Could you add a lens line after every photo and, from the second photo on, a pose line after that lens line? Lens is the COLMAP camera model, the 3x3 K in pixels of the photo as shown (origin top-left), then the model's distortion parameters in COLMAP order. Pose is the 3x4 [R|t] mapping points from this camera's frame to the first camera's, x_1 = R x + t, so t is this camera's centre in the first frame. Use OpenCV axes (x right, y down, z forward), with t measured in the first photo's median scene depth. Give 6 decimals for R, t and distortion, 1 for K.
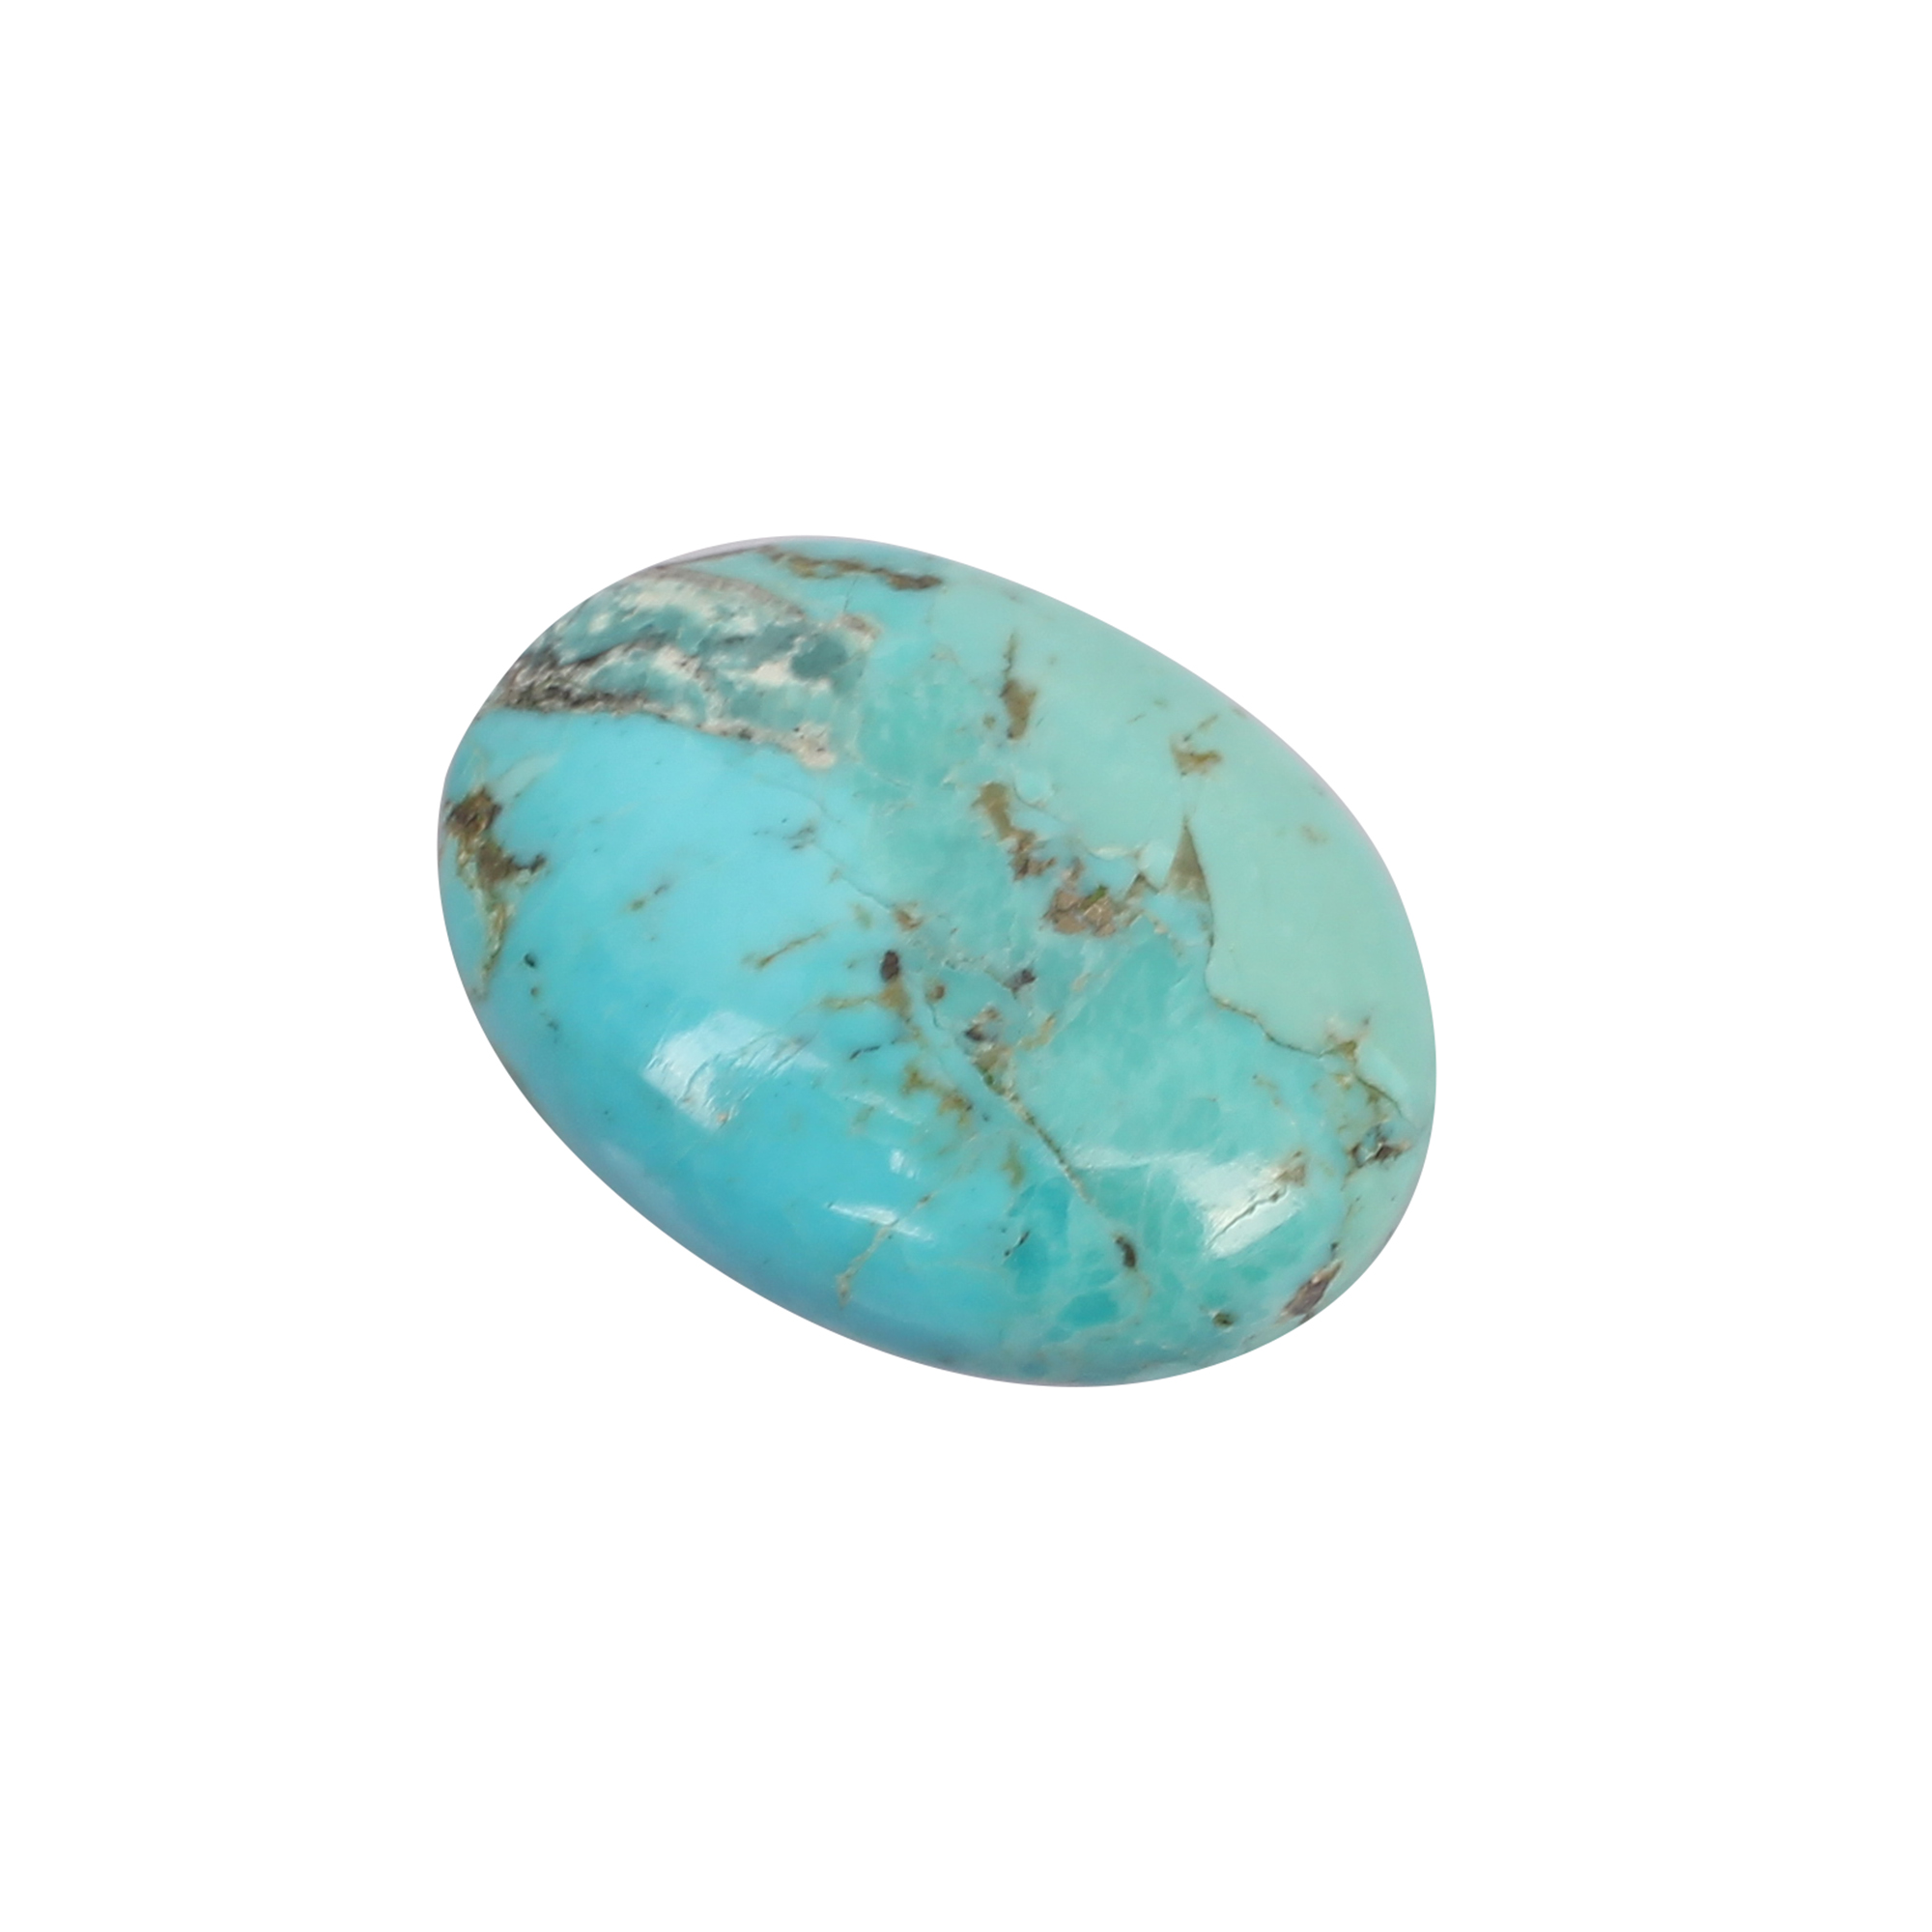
lens RADIAL K [[8256.4, 0, 968.3], [0, 8256.4, 961.2], [0, 0, 1]] dist [1.946872, 0.000000]
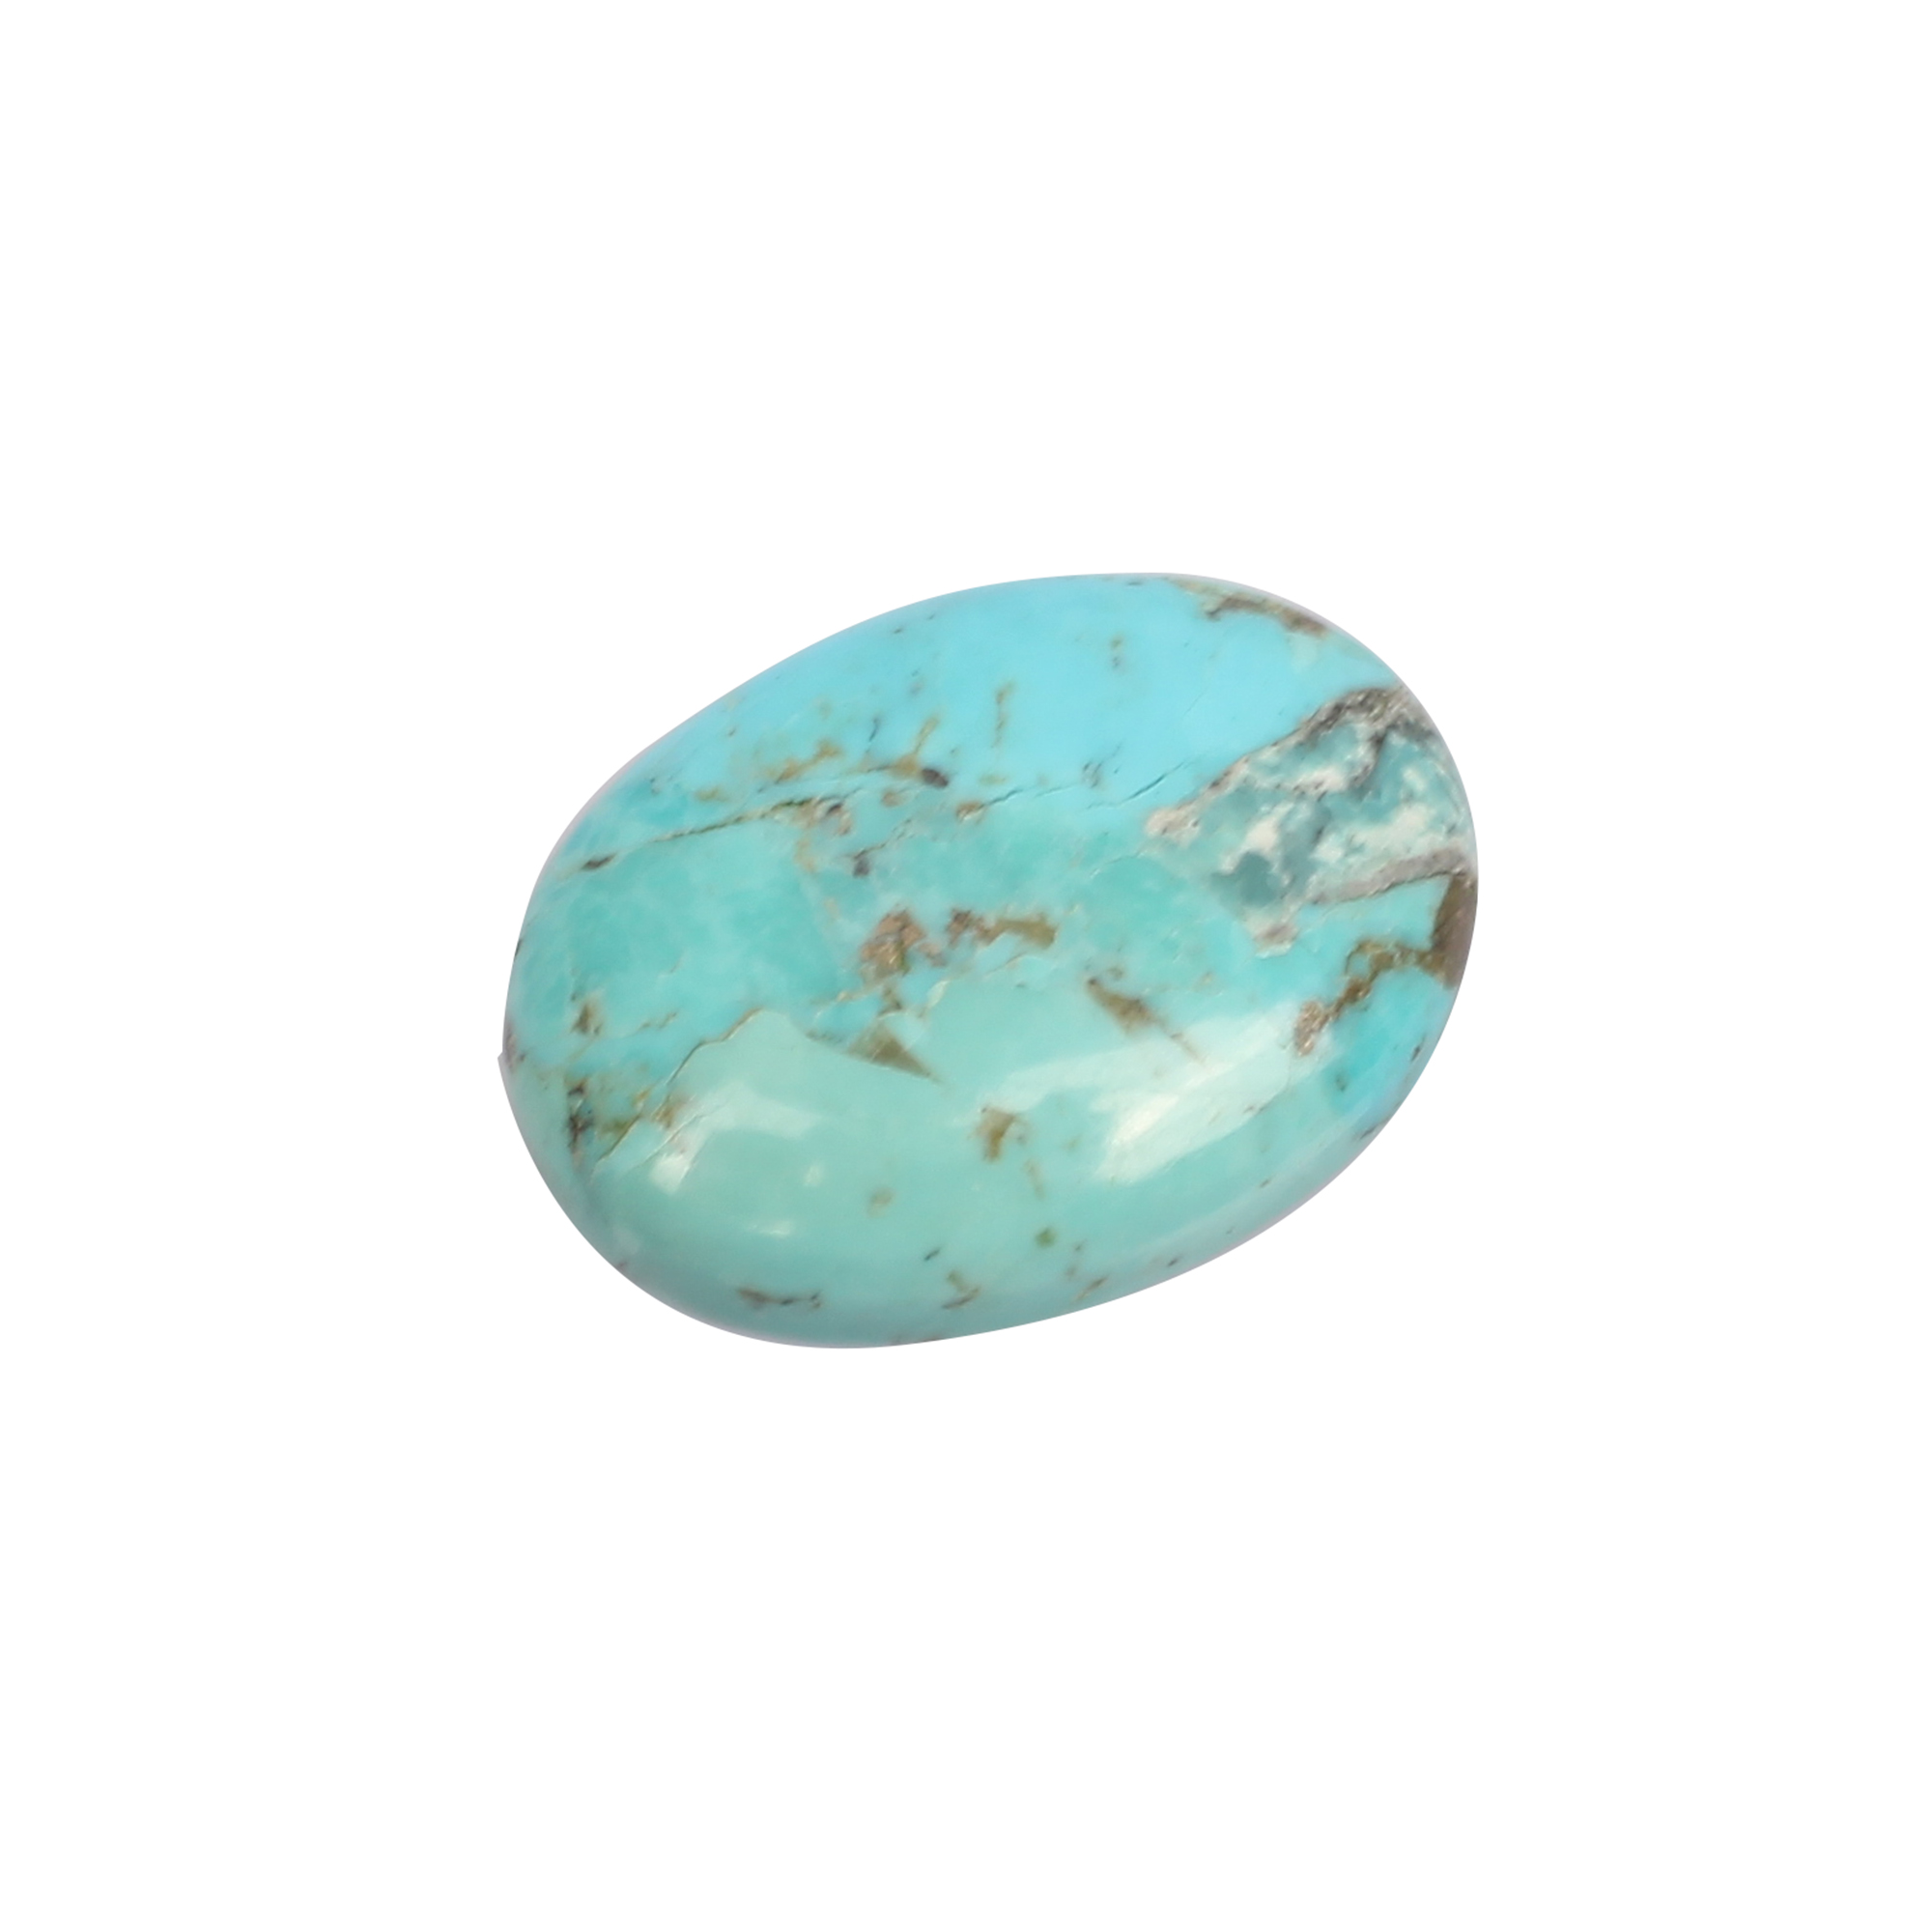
lens RADIAL K [[8256.4, 0, 978.2], [0, 8256.4, 955.7], [0, 0, 1]] dist [1.946872, 0.000000]
pose [[-0.513013, 0.733234, -0.446302, 0.473035], [-0.781918, -0.184669, 0.595400, -0.632989], [0.354149, 0.654420, 0.668067, 0.303998]]
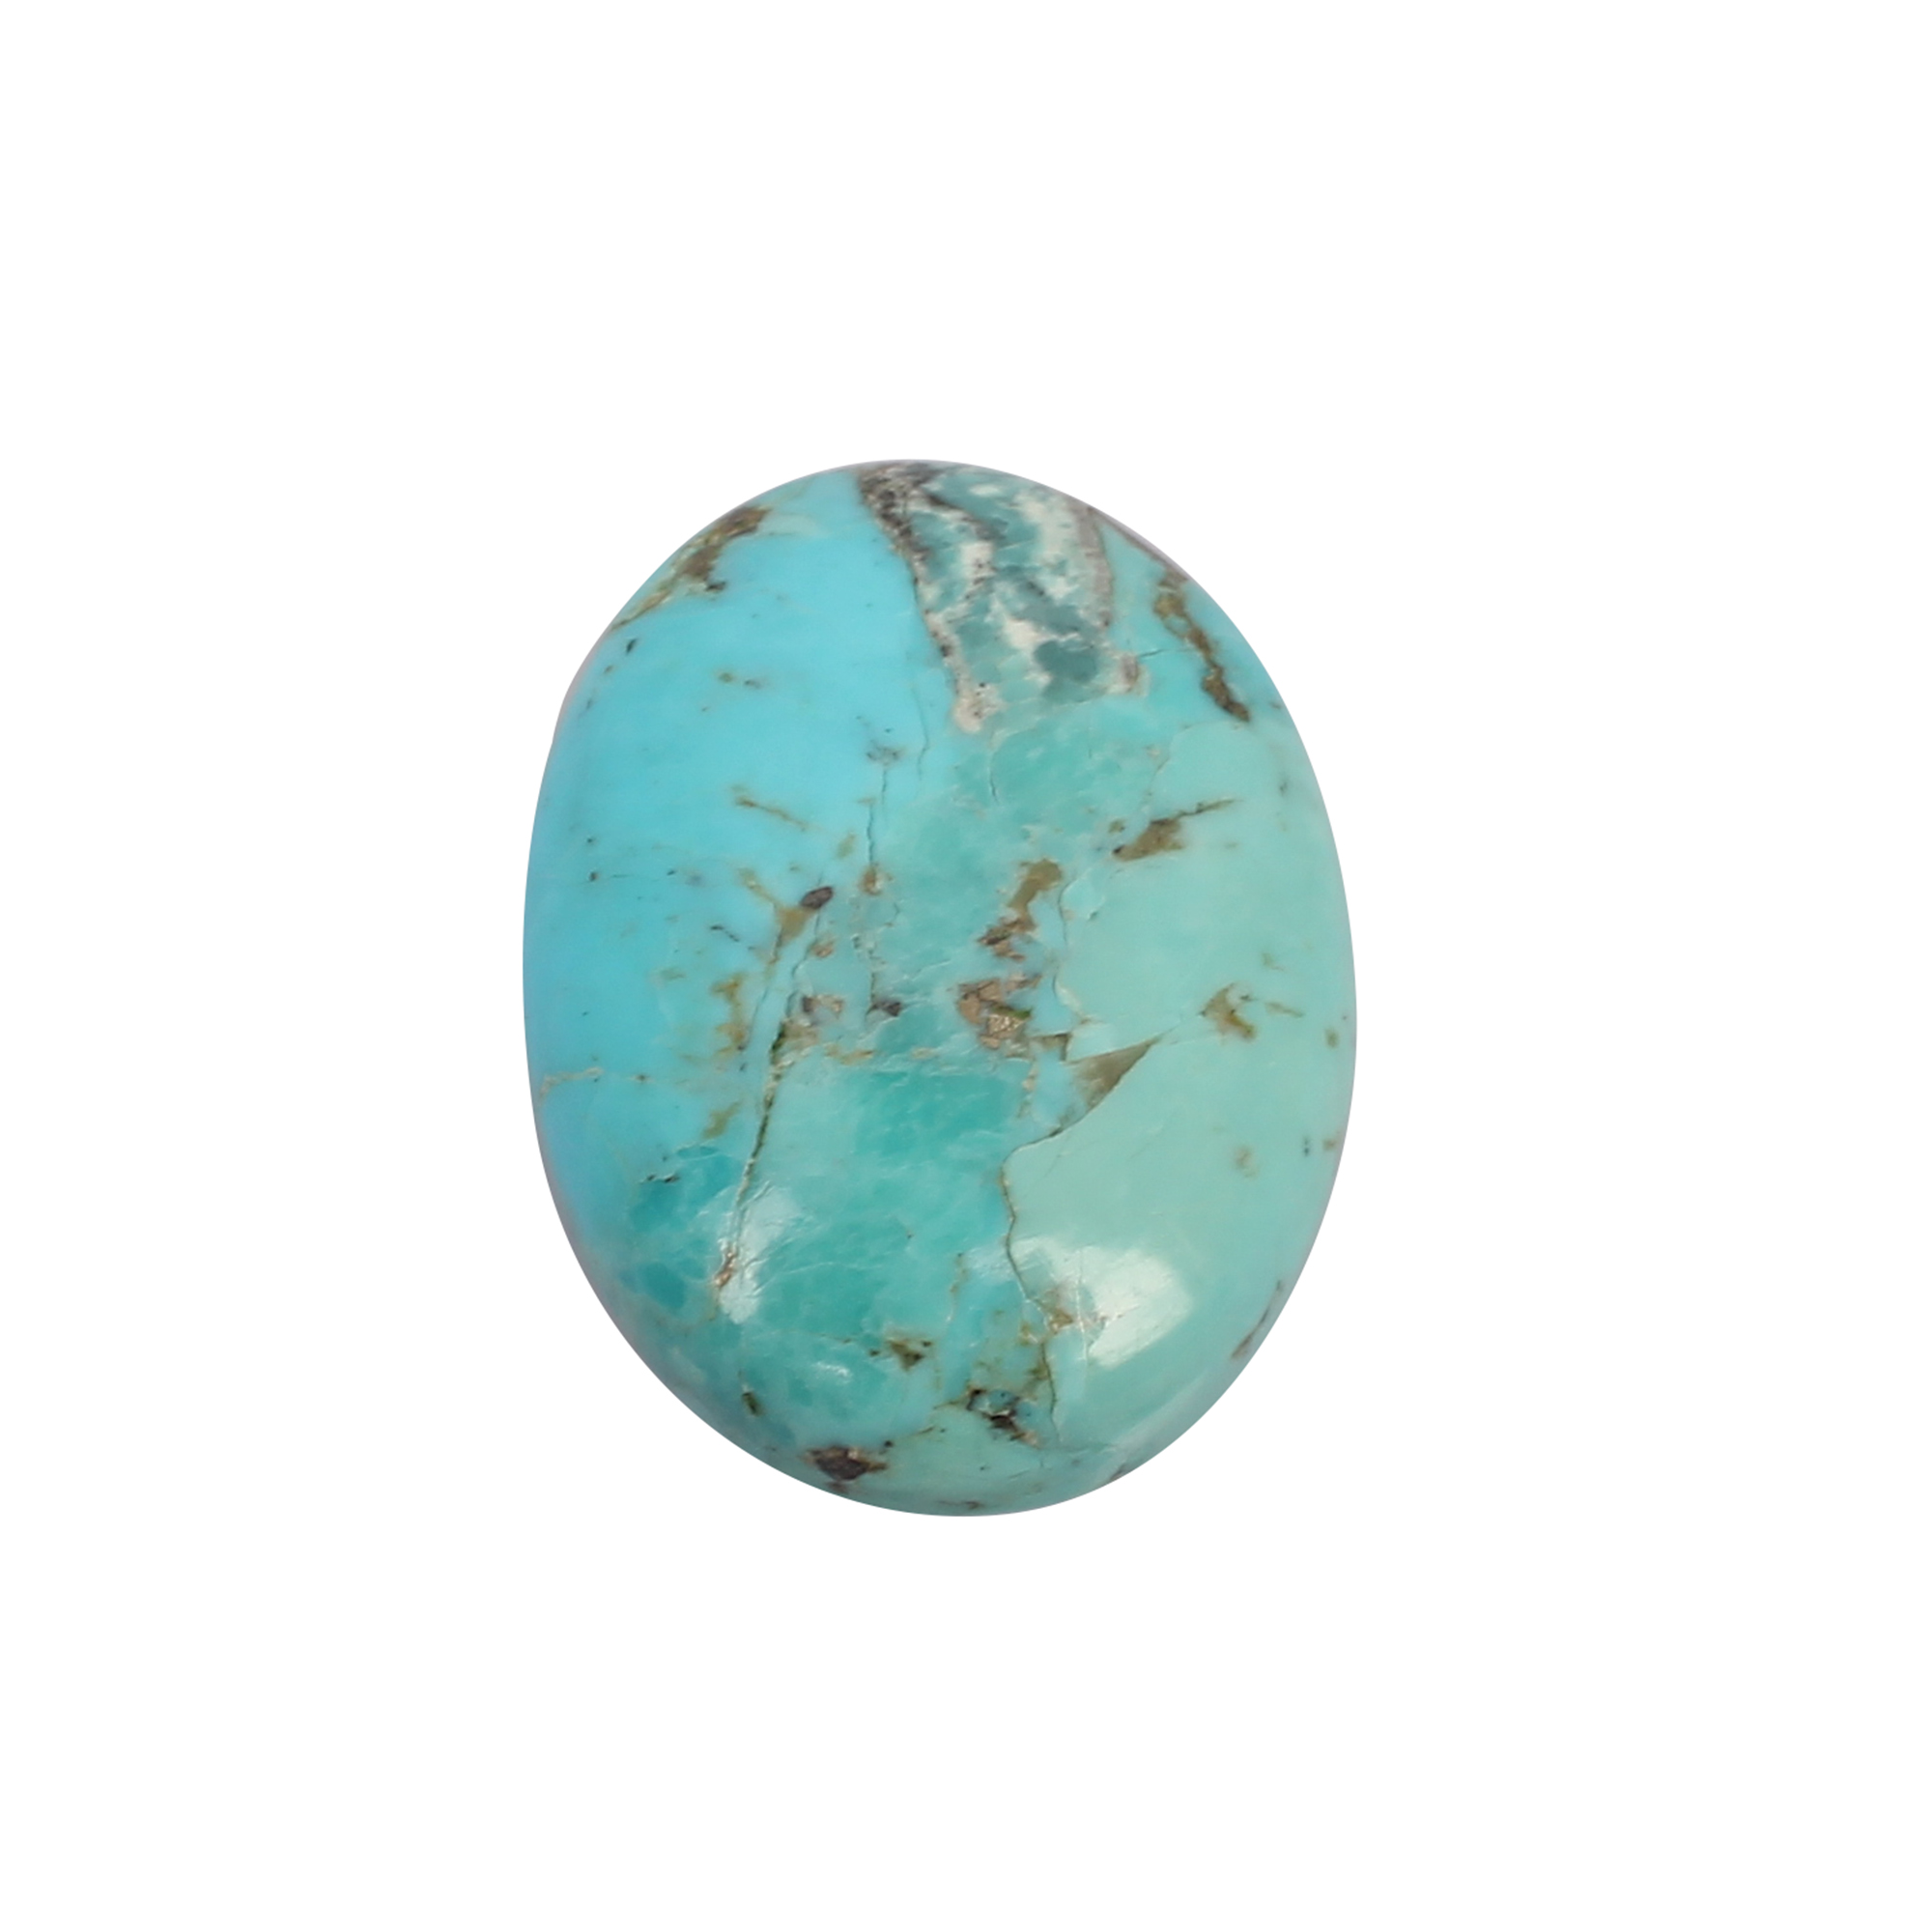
lens RADIAL K [[8256.4, 0, 972.9], [0, 8256.4, 970.0], [0, 0, 1]] dist [1.946872, 0.000000]
pose [[0.591049, 0.715114, -0.373193, 0.358255], [-0.731297, 0.670283, 0.126196, -0.125661], [0.340390, 0.198327, 0.919131, 0.131259]]
